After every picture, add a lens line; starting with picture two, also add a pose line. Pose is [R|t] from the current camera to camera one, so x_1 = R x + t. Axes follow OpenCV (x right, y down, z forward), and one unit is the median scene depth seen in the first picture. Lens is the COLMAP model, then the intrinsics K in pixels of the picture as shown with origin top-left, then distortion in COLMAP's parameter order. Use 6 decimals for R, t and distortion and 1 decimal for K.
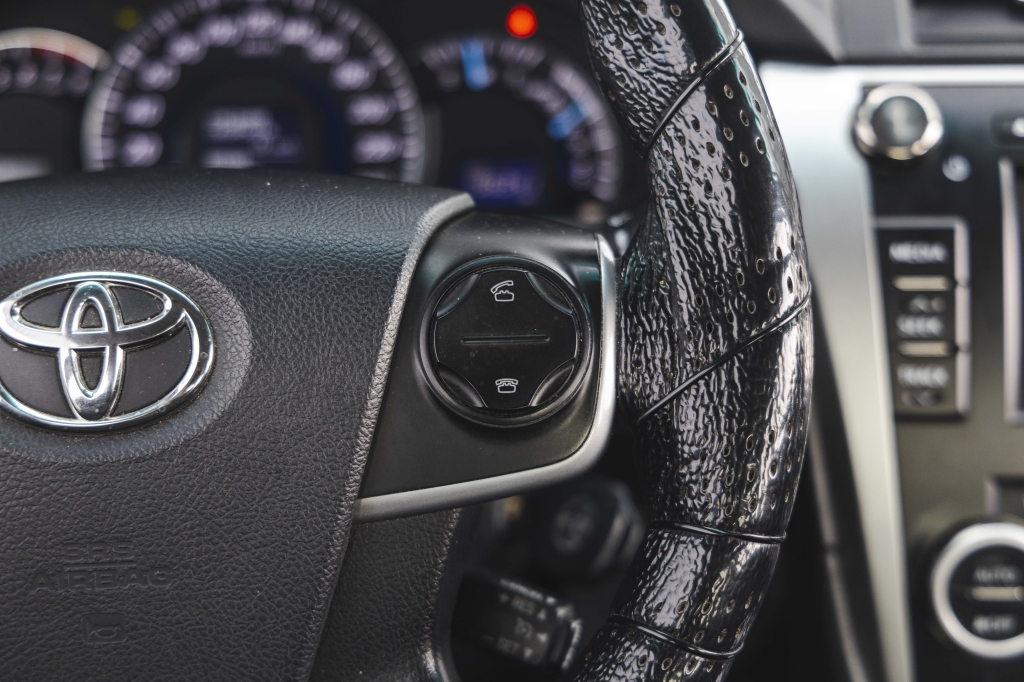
lens RADIAL K [[2059.3, 0, 527.2], [0, 2059.3, 342.4], [0, 0, 1]] dist [0.076770, 0.125231]
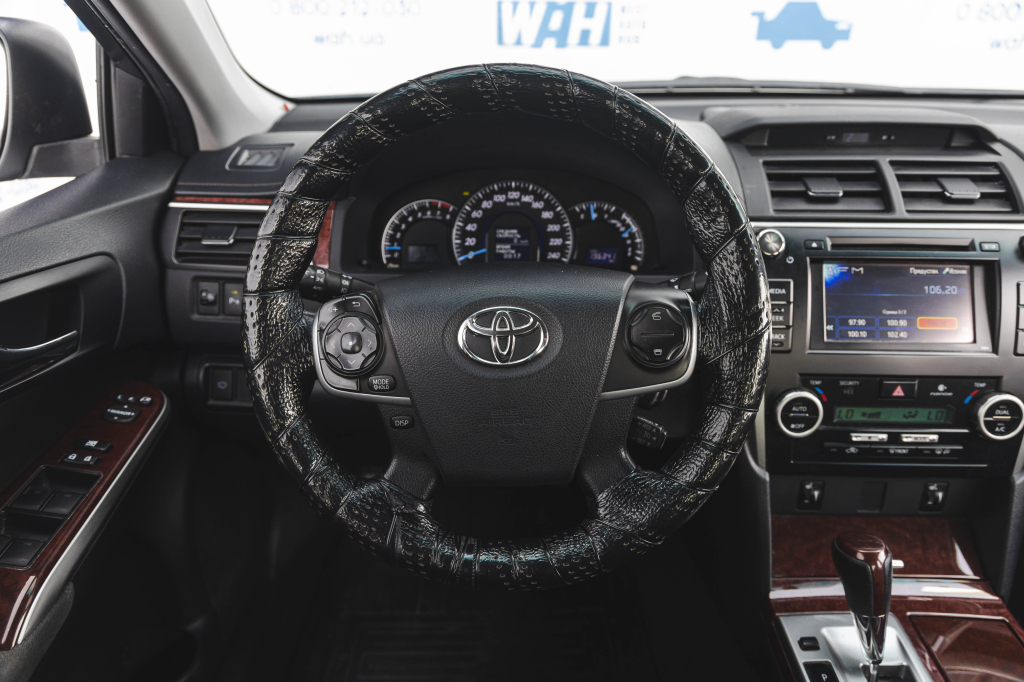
lens RADIAL K [[678.4, 0, 512.0], [0, 678.4, 341.0], [0, 0, 1]] dist [0.010051, 0.003502]
pose [[0.999902, 0.013966, -0.000442, -0.194315], [-0.013861, 0.995371, 0.095105, -0.072157], [0.001769, -0.095090, 0.995467, 0.126993]]
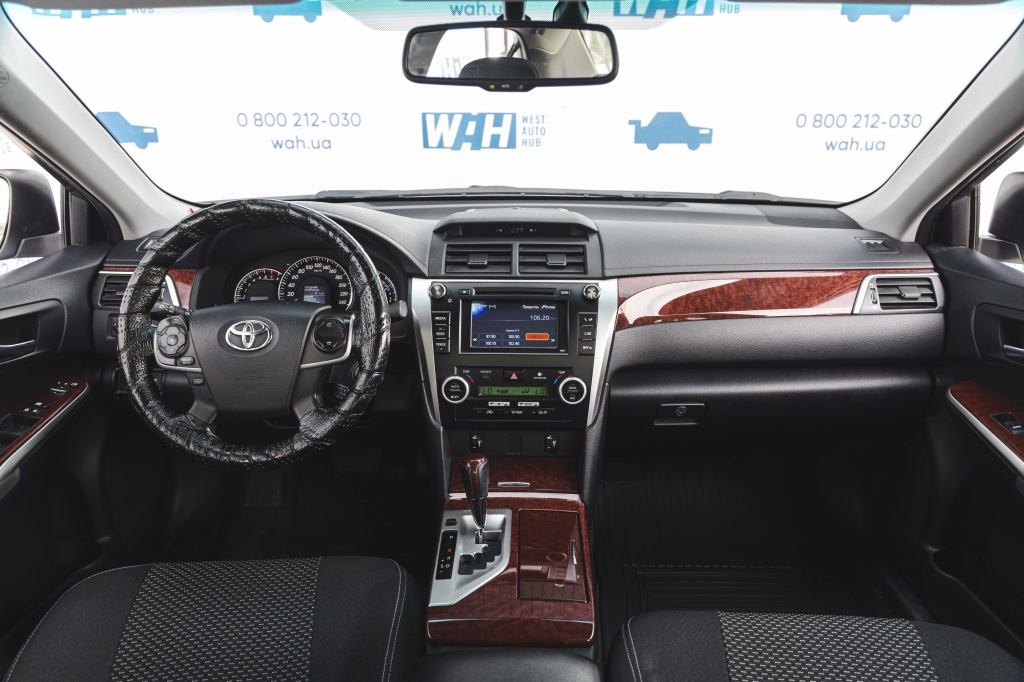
lens RADIAL K [[681.3, 0, 512.0], [0, 681.3, 341.0], [0, 0, 1]] dist [0.002977, -0.001106]
pose [[0.999926, 0.007640, -0.009491, 0.452311], [-0.007766, 0.999882, -0.013276, 0.034033], [0.009389, 0.013349, 0.999867, -0.676191]]
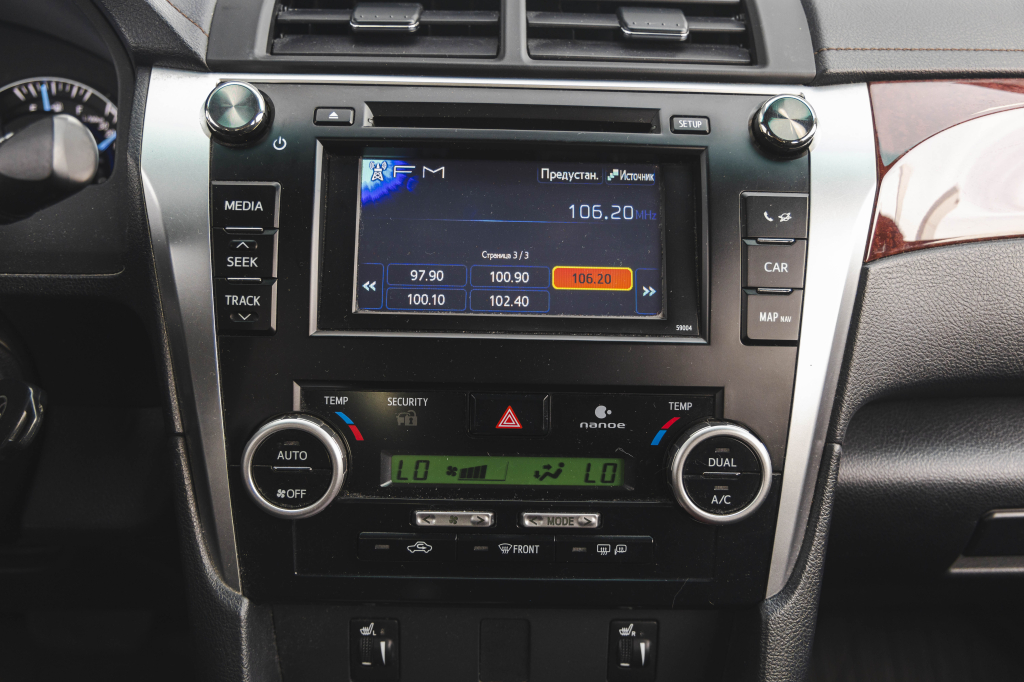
lens RADIAL K [[974.6, 0, 512.0], [0, 974.6, 341.0], [0, 0, 1]] dist [0.000992, -0.001360]
pose [[0.999324, 0.017643, 0.032268, 0.417288], [-0.016932, 0.999611, -0.022159, 0.063913], [-0.032646, 0.021598, 0.999234, 0.476782]]
